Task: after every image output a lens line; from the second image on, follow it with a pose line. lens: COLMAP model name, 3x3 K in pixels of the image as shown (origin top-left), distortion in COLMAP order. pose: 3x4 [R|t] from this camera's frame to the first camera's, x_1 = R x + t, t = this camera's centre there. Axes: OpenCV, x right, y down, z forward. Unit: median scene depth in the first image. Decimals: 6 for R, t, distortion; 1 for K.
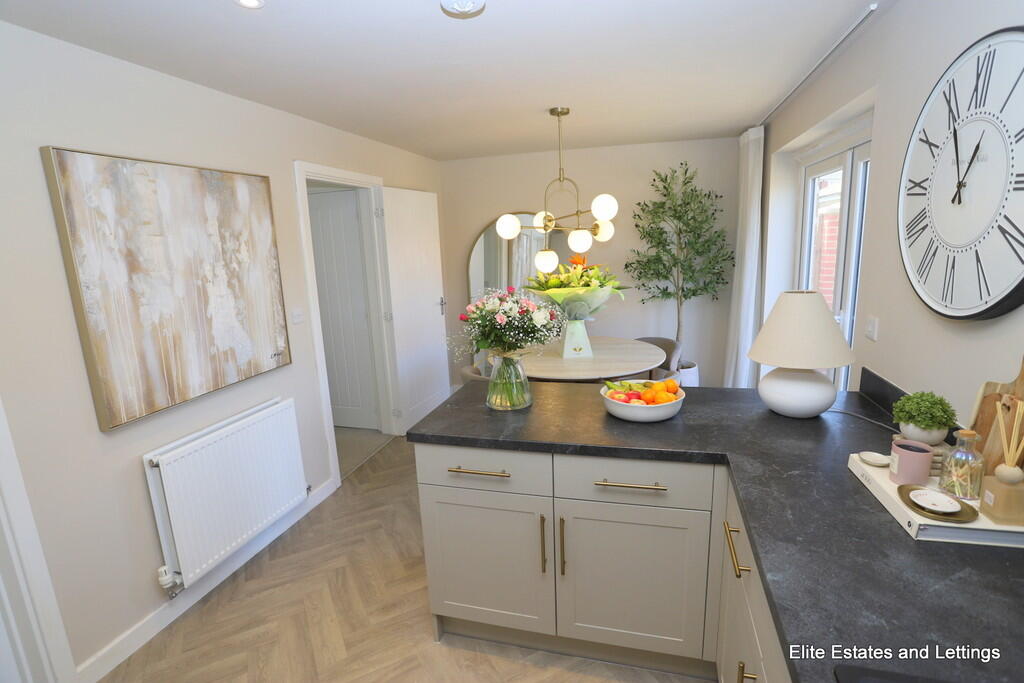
lens RADIAL K [[490.6, 0, 514.6], [0, 490.6, 337.3], [0, 0, 1]] dist [-0.070319, 0.021748]
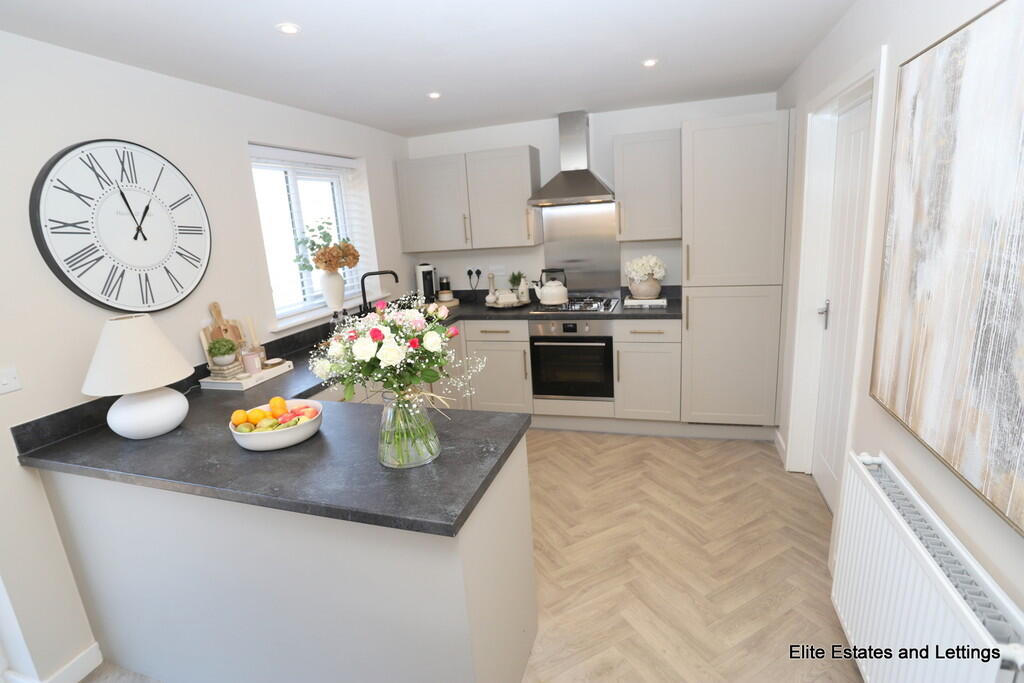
lens RADIAL K [[490.6, 0, 514.6], [0, 490.6, 337.3], [0, 0, 1]] dist [-0.070319, 0.021748]
pose [[-0.993591, 0.098282, 0.055833, -0.289229], [0.112581, 0.904618, 0.411087, -0.401227], [-0.010105, 0.414738, -0.909885, 2.053835]]
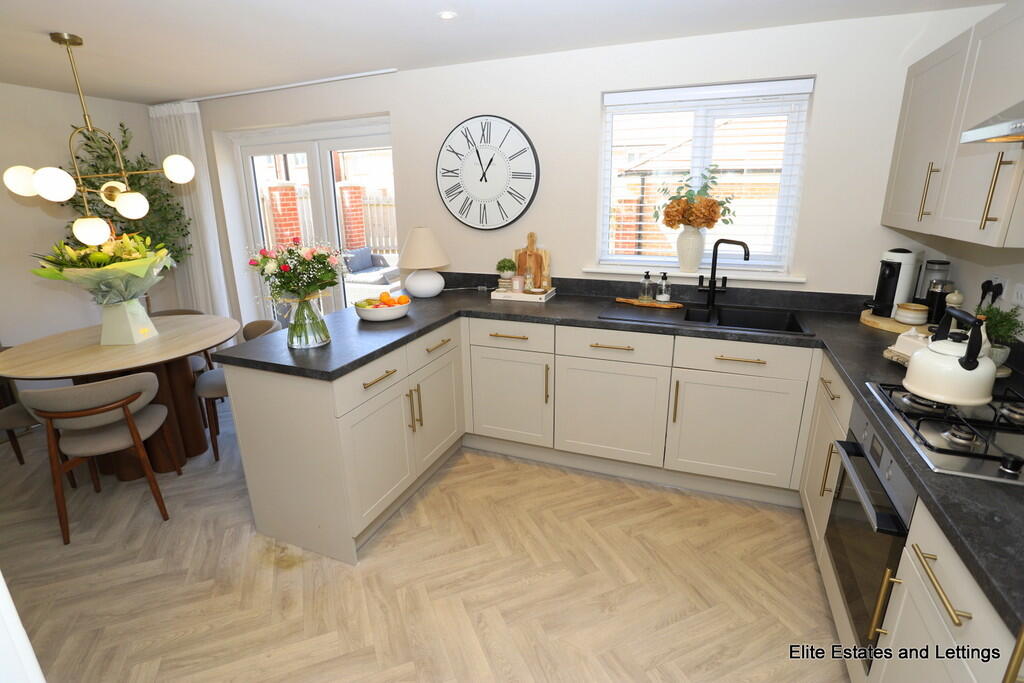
lens RADIAL K [[490.6, 0, 514.6], [0, 490.6, 337.3], [0, 0, 1]] dist [-0.070319, 0.021748]
pose [[0.105746, -0.245404, 0.963636, -1.313423], [0.204801, 0.953669, 0.220391, -0.034383], [-0.973075, 0.174048, 0.151106, 0.484070]]
